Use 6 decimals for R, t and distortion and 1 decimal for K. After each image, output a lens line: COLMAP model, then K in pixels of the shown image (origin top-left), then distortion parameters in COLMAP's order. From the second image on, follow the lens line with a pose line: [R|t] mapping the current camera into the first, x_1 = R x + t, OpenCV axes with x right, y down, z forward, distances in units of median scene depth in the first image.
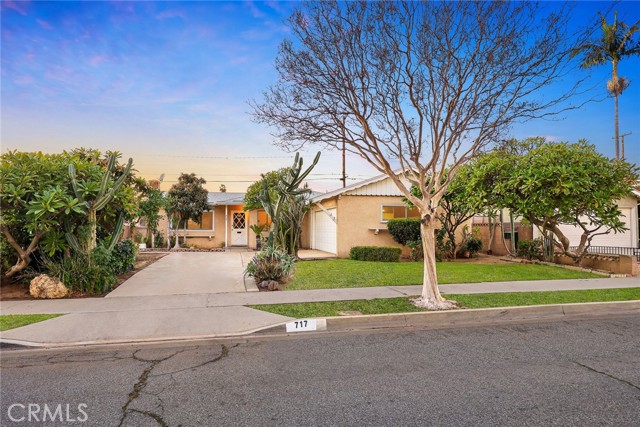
lens RADIAL K [[373.6, 0, 320.0], [0, 373.6, 213.5], [0, 0, 1]] dist [-0.002765, -0.000427]
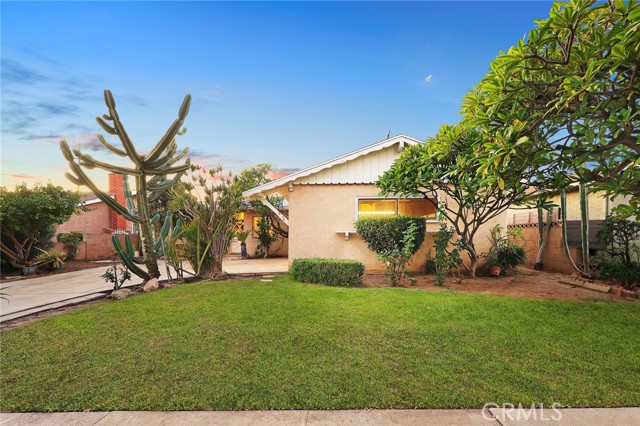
lens RADIAL K [[270.7, 0, 320.3], [0, 270.7, 241.6], [0, 0, 1]] dist [0.000592, 0.000141]
pose [[0.966396, -0.004670, -0.257016, 0.195771], [0.018597, 0.998485, 0.051784, 0.026664], [0.256385, -0.054824, 0.965019, 0.423020]]
